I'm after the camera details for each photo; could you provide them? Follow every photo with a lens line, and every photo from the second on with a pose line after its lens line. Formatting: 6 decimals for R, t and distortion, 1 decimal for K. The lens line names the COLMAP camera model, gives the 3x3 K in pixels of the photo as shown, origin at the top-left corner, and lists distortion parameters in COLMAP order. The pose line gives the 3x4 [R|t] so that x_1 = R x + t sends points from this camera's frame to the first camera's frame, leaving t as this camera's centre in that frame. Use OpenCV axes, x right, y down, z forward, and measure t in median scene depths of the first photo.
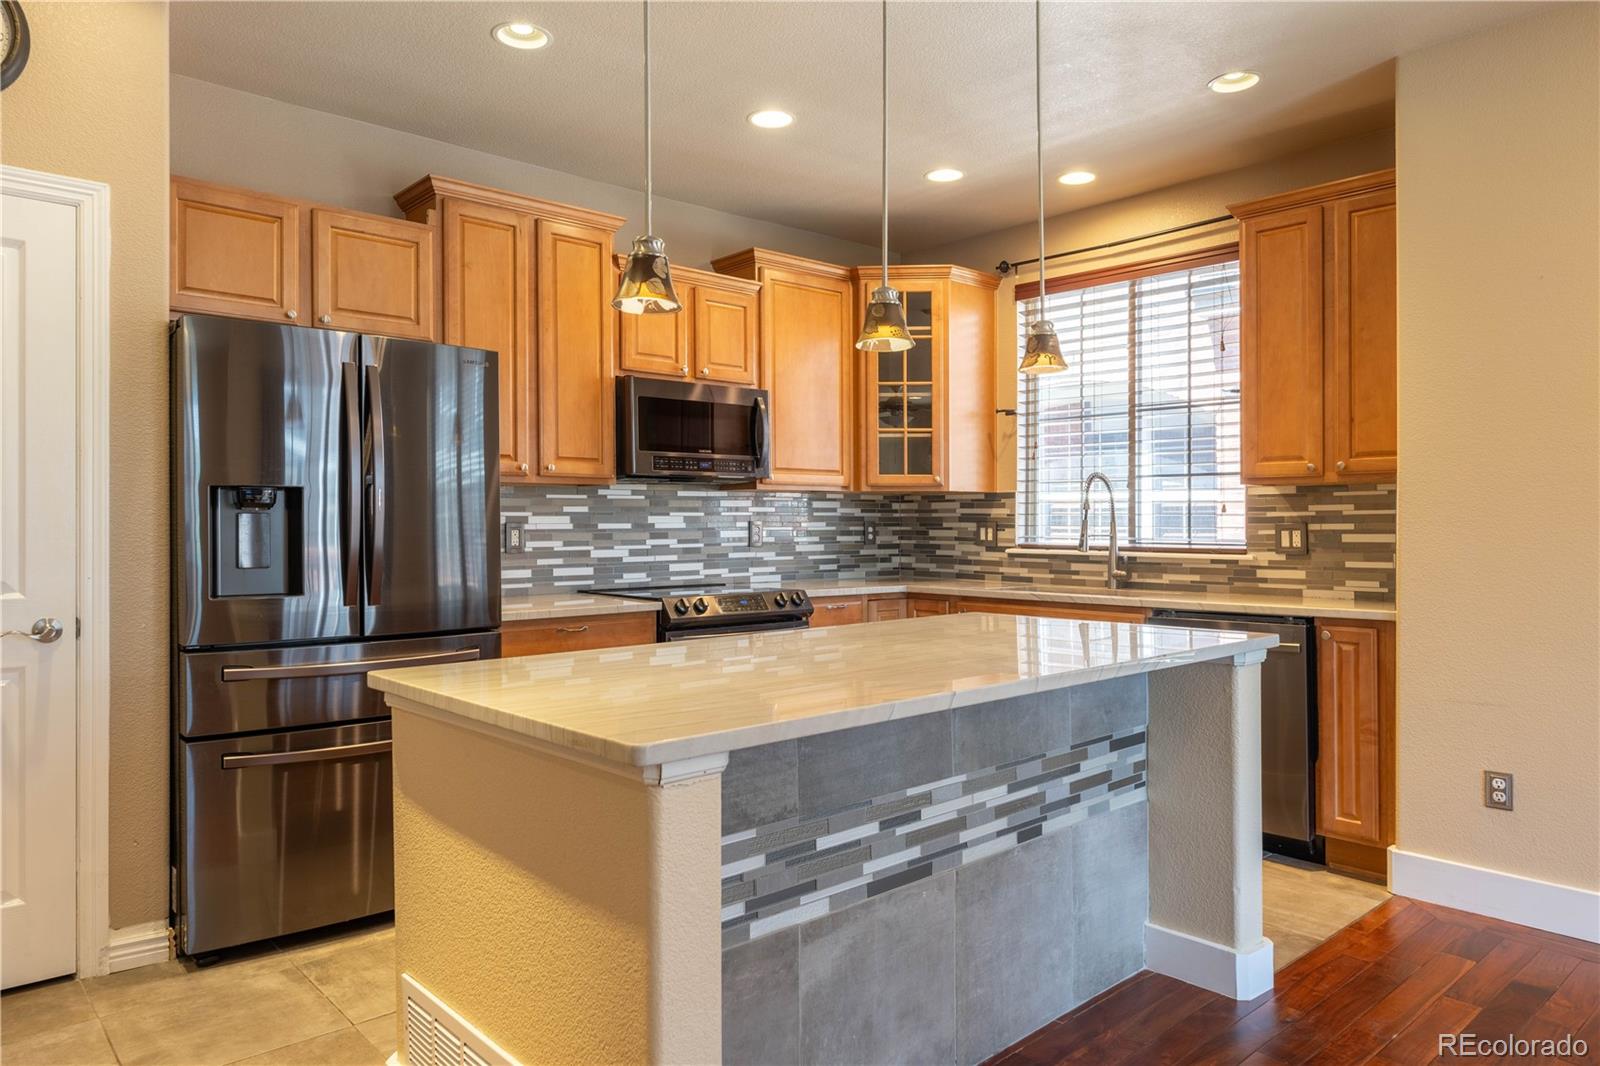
lens RADIAL K [[1047.4, 0, 791.4], [0, 1047.4, 519.8], [0, 0, 1]] dist [0.002145, -0.001837]
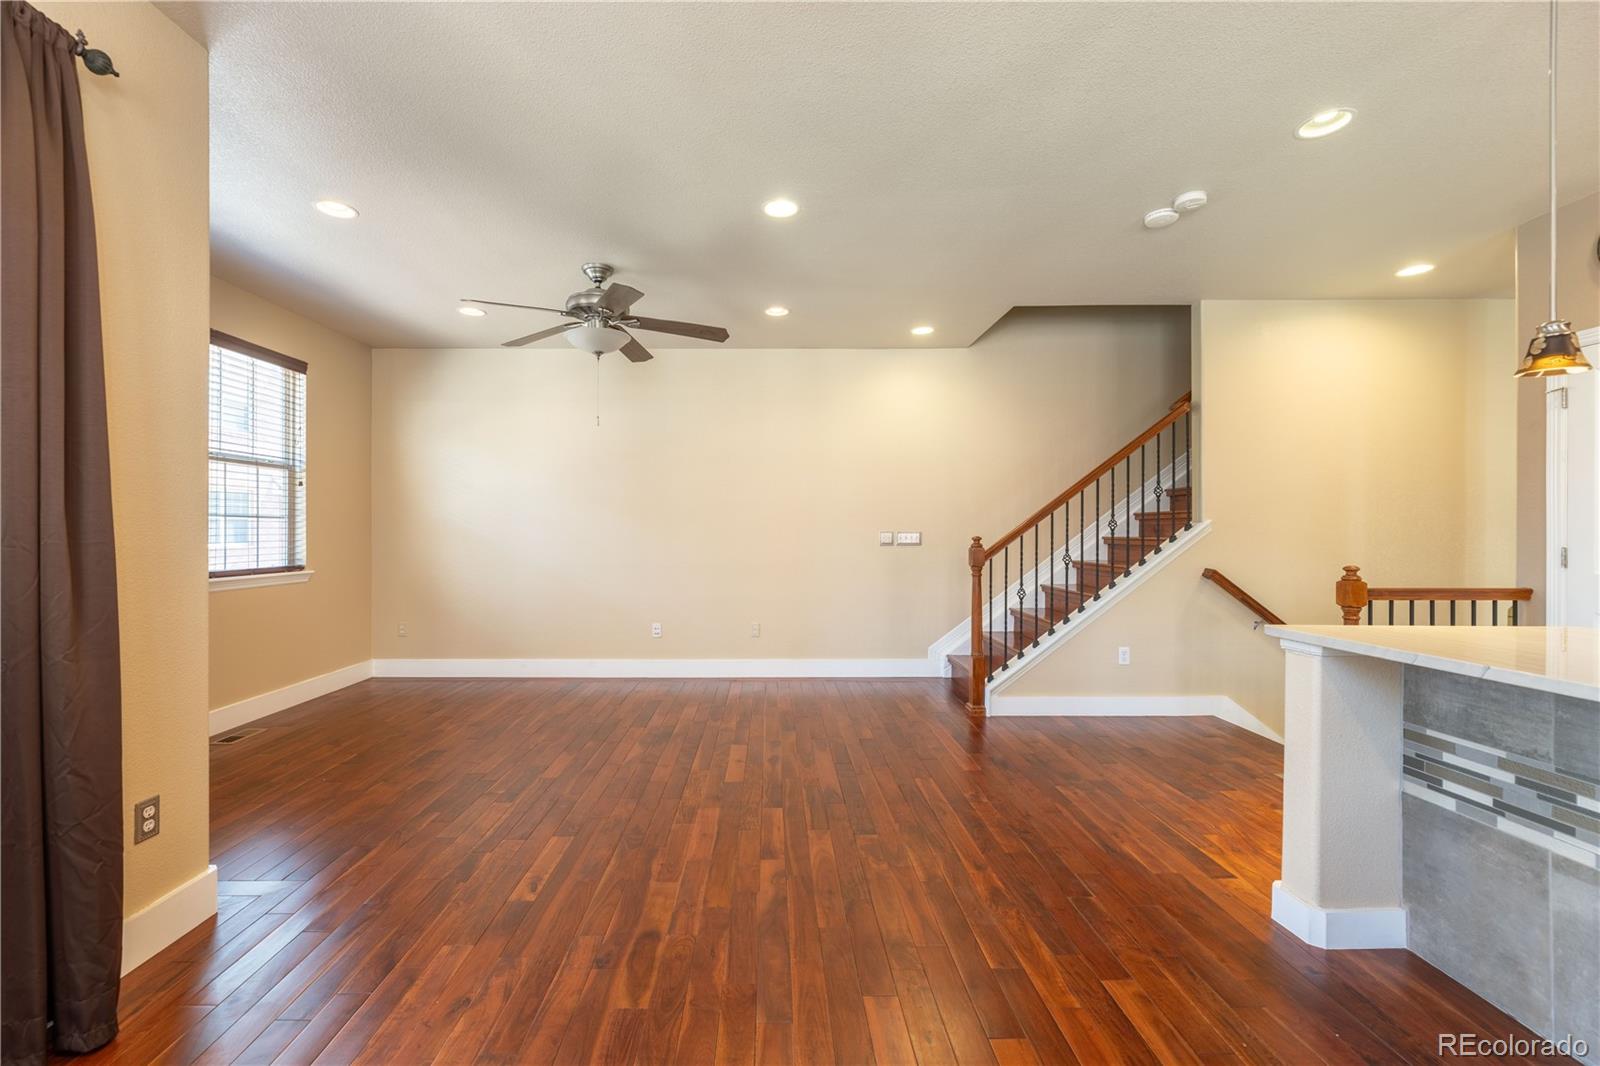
lens RADIAL K [[646.4, 0, 777.5], [0, 646.4, 536.8], [0, 0, 1]] dist [-0.000116, -0.000826]
pose [[-0.658546, 0.004581, -0.752526, 0.510892], [0.004537, 0.999987, 0.002118, 0.002939], [0.752526, -0.002020, -0.658559, 0.349912]]
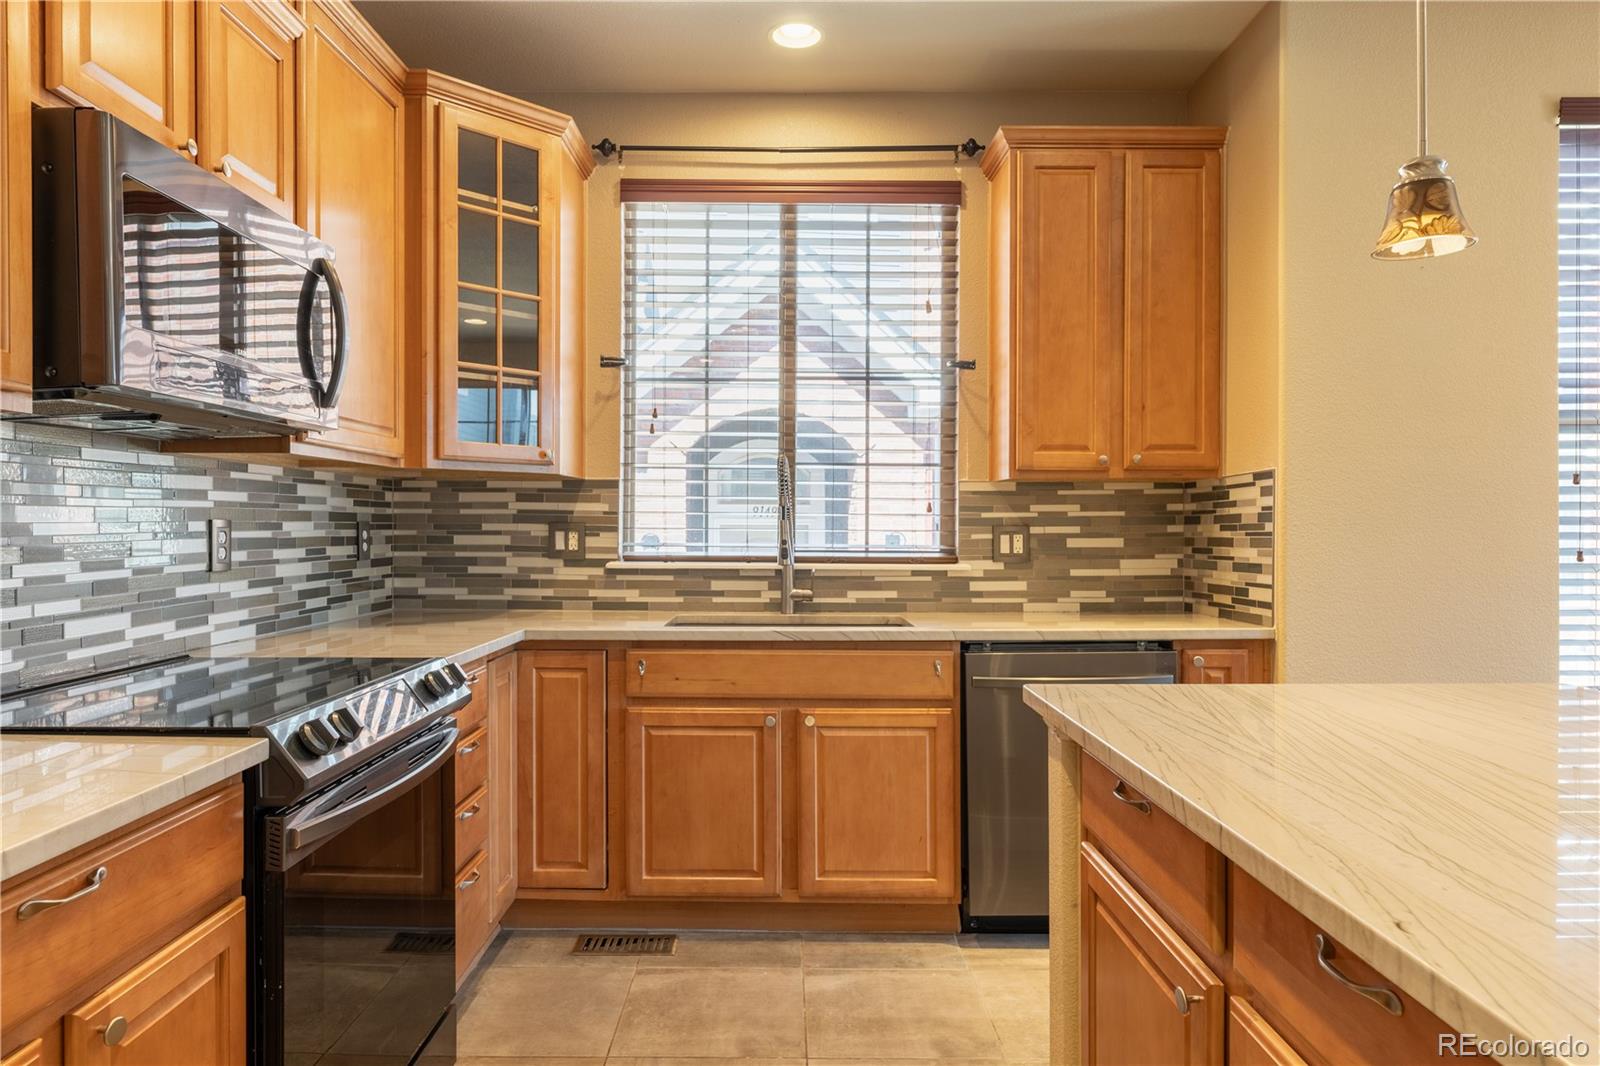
lens RADIAL K [[998.1, 0, 772.2], [0, 998.1, 526.6], [0, 0, 1]] dist [-0.001672, 0.003848]
pose [[0.670824, 0.000381, 0.741616, -0.235634], [-0.005136, 0.999978, 0.004131, 0.001436], [-0.741599, -0.006580, 0.670812, 0.560600]]
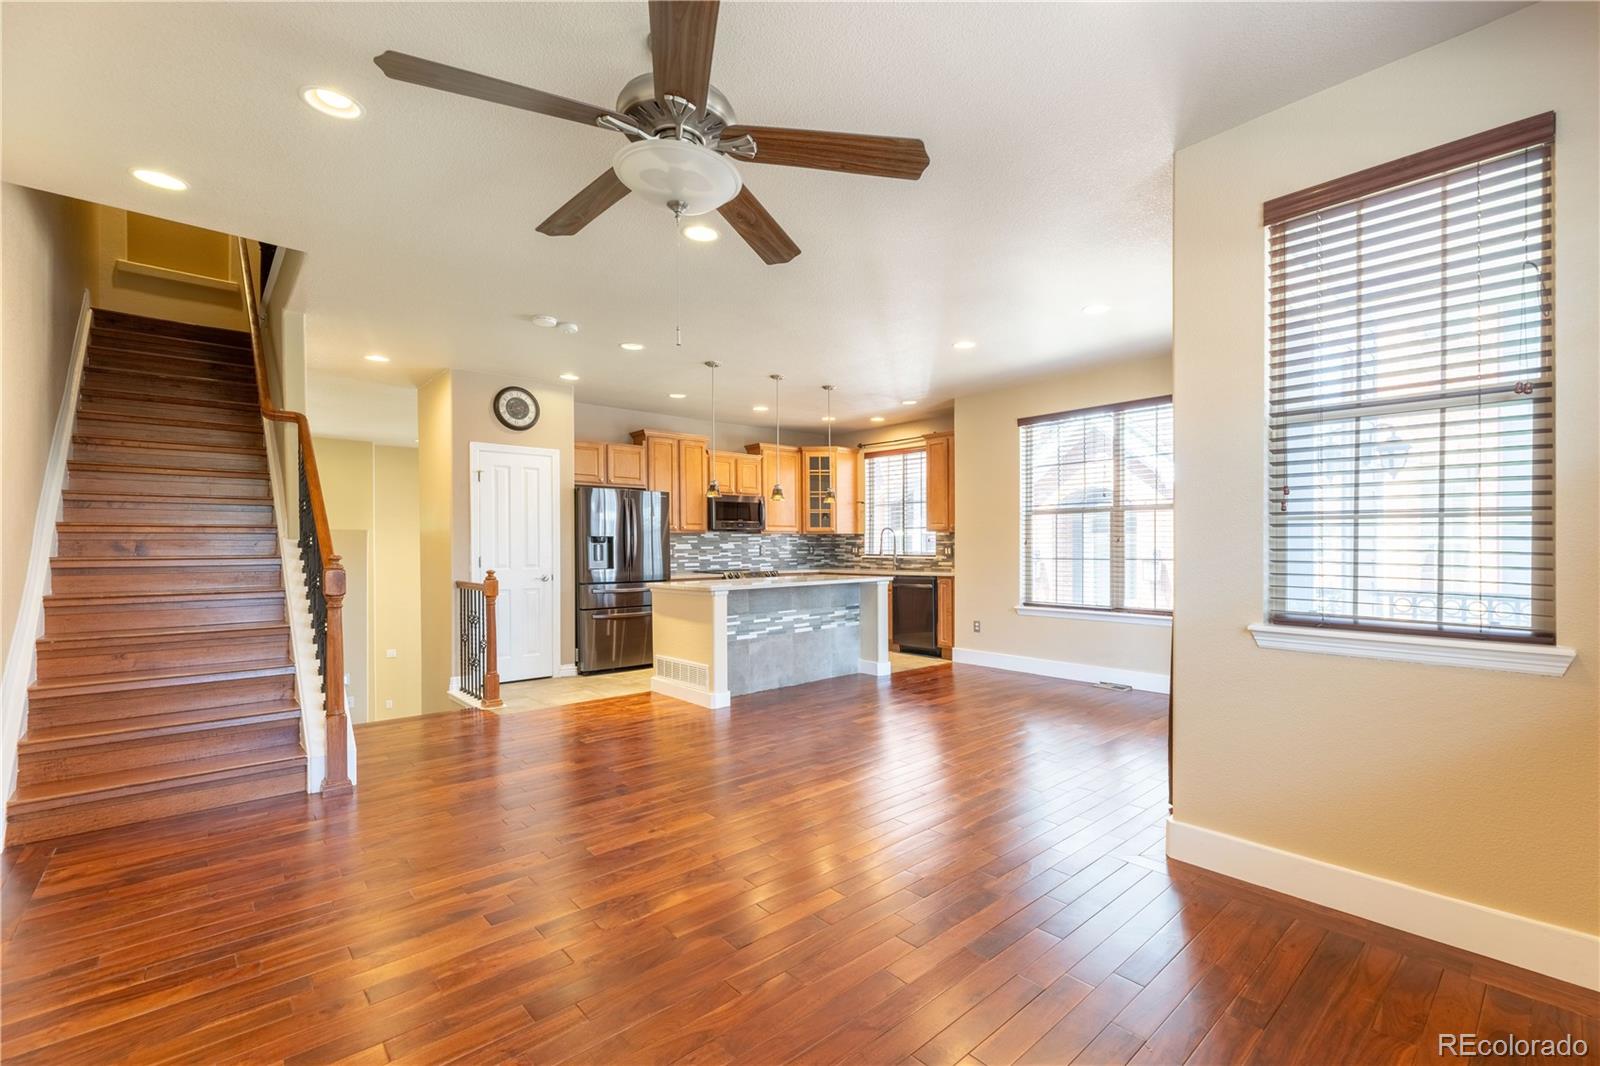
lens RADIAL K [[707.7, 0, 851.5], [0, 707.7, 541.9], [0, 0, 1]] dist [-0.001677, -0.000060]
pose [[0.999530, -0.004897, 0.030277, 0.148885], [0.004962, 0.999986, -0.002072, -0.003249], [-0.030266, 0.002222, 0.999539, -0.841339]]
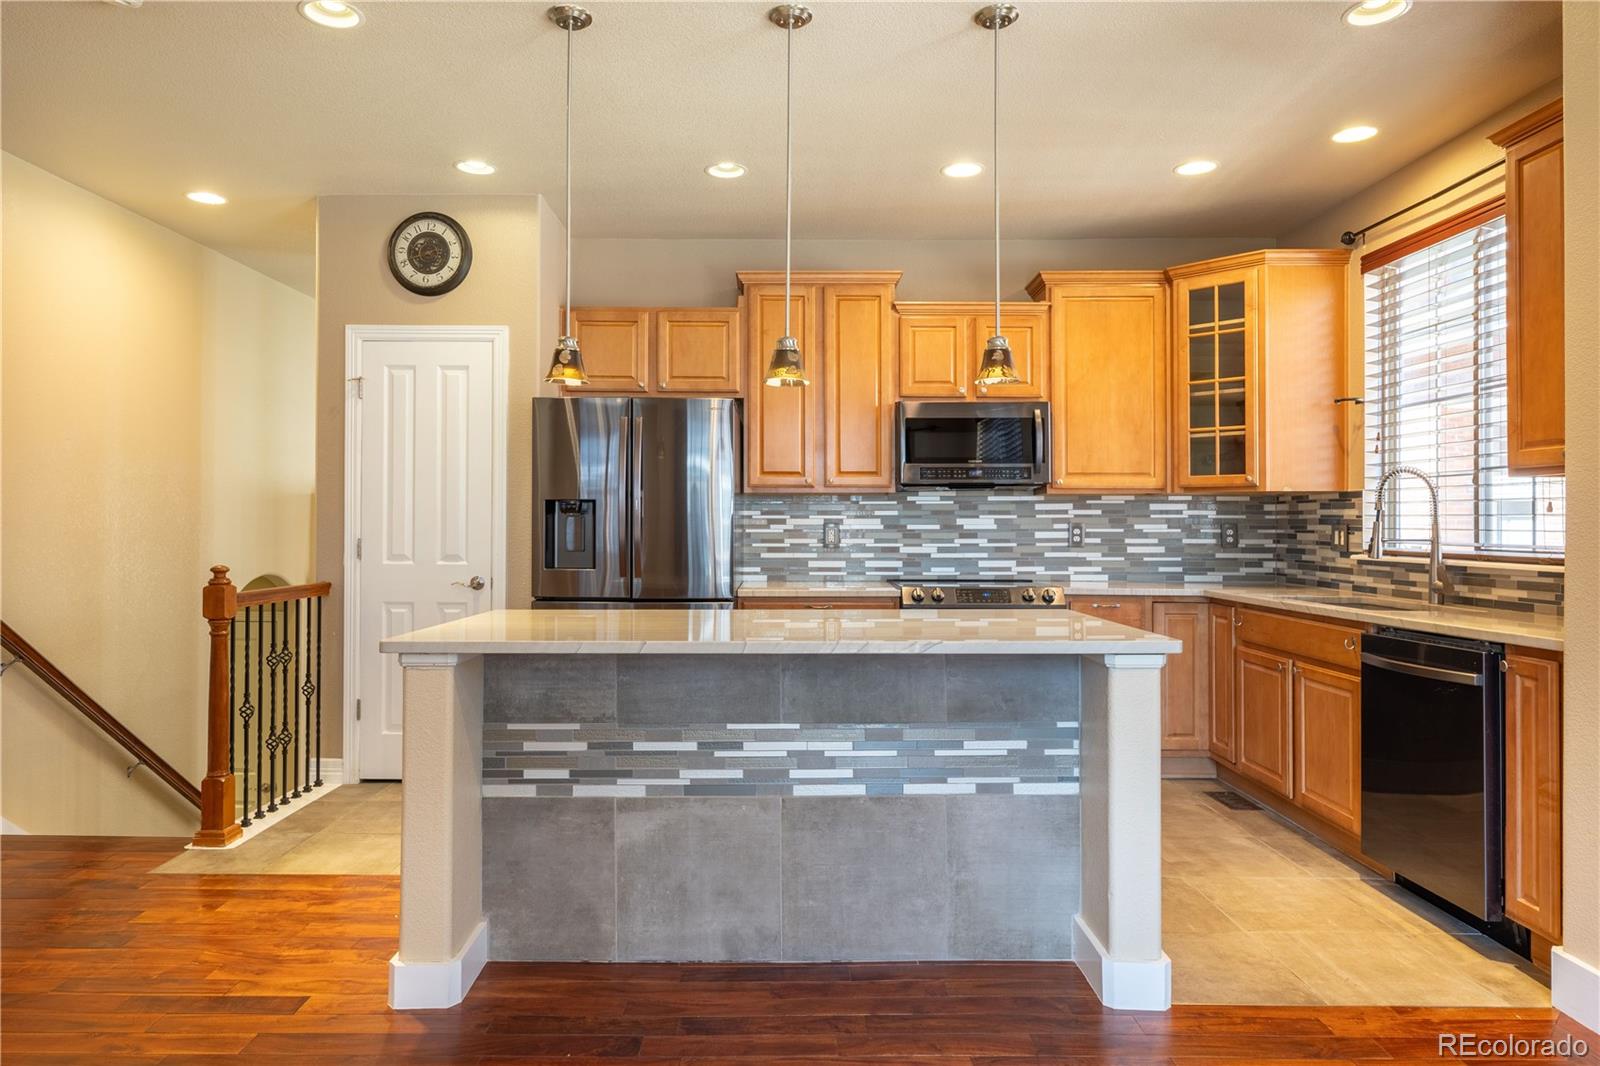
lens RADIAL K [[994.8, 0, 771.3], [0, 994.8, 517.0], [0, 0, 1]] dist [-0.006618, 0.004796]
pose [[0.739265, -0.003172, -0.673408, 0.472015], [-0.001789, 0.999976, -0.006675, 0.002734], [0.673413, 0.006140, 0.739241, 0.053084]]
